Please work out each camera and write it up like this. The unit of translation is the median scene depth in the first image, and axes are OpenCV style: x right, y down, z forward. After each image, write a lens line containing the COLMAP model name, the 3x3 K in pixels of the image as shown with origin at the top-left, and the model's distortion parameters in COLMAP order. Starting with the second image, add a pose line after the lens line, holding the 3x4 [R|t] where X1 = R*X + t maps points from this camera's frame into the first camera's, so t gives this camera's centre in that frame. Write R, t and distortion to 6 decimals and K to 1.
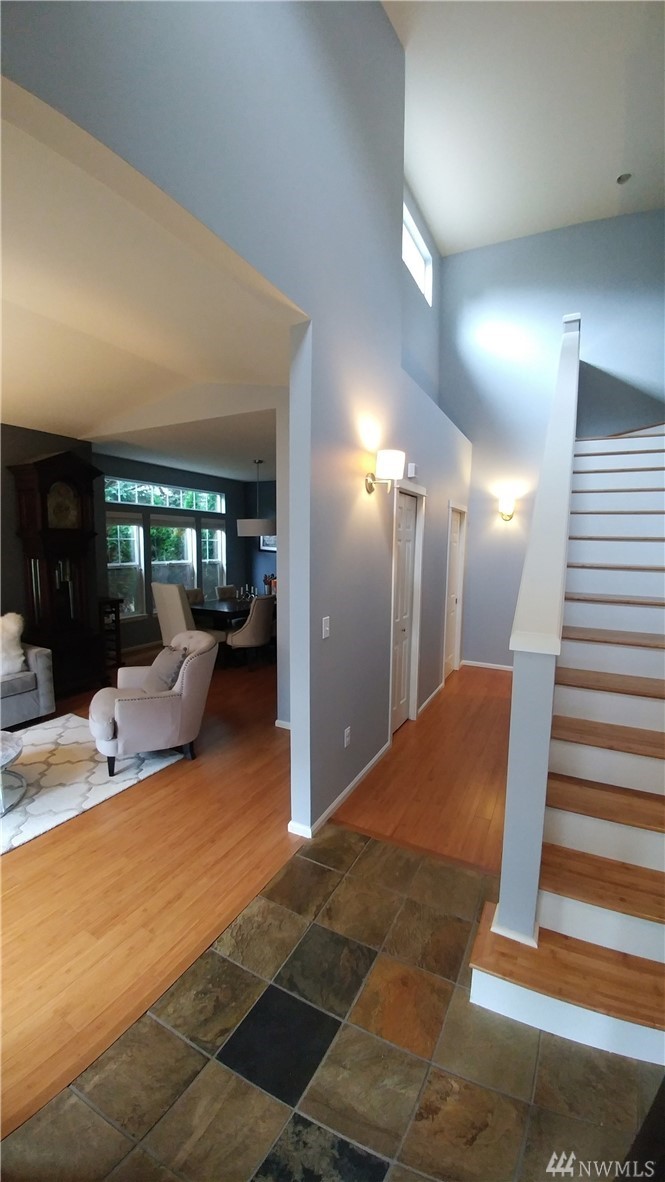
lens RADIAL K [[430.7, 0, 332.5], [0, 430.7, 591.0], [0, 0, 1]] dist [-0.027065, -0.012082]
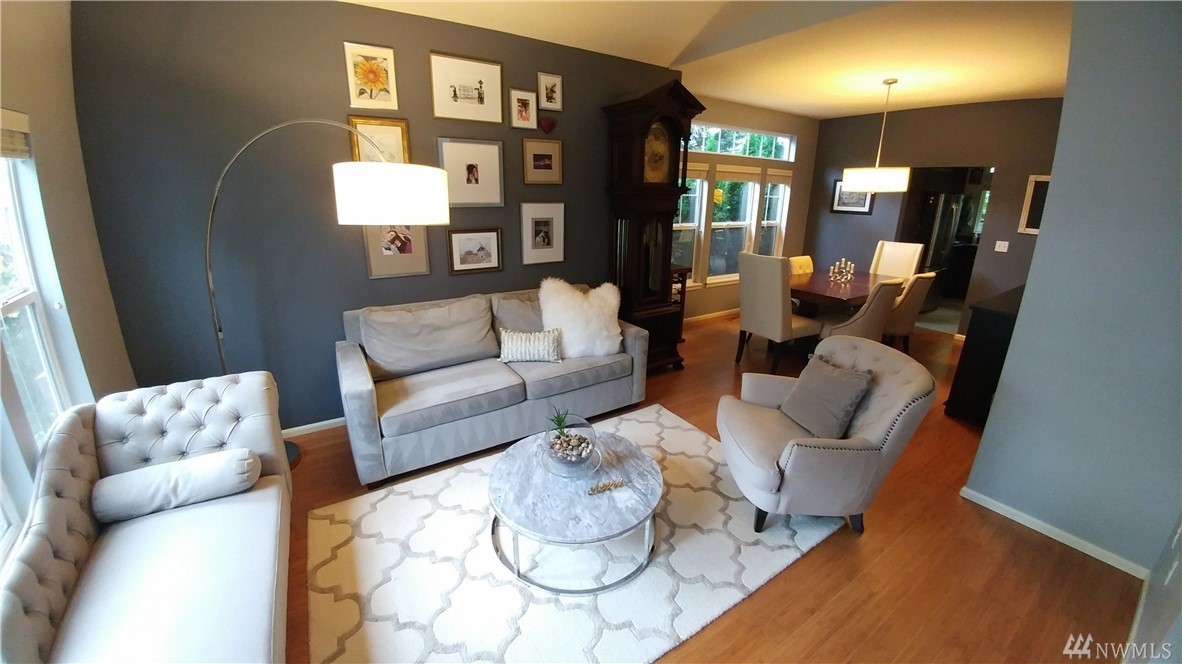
lens RADIAL K [[430.7, 0, 589.0], [0, 430.7, 324.9], [0, 0, 1]] dist [-0.027065, -0.012082]
pose [[0.868442, 0.141240, -0.475246, -0.362128], [-0.056088, 0.980398, 0.188876, -0.029138], [0.492607, -0.137373, 0.859341, 0.206710]]
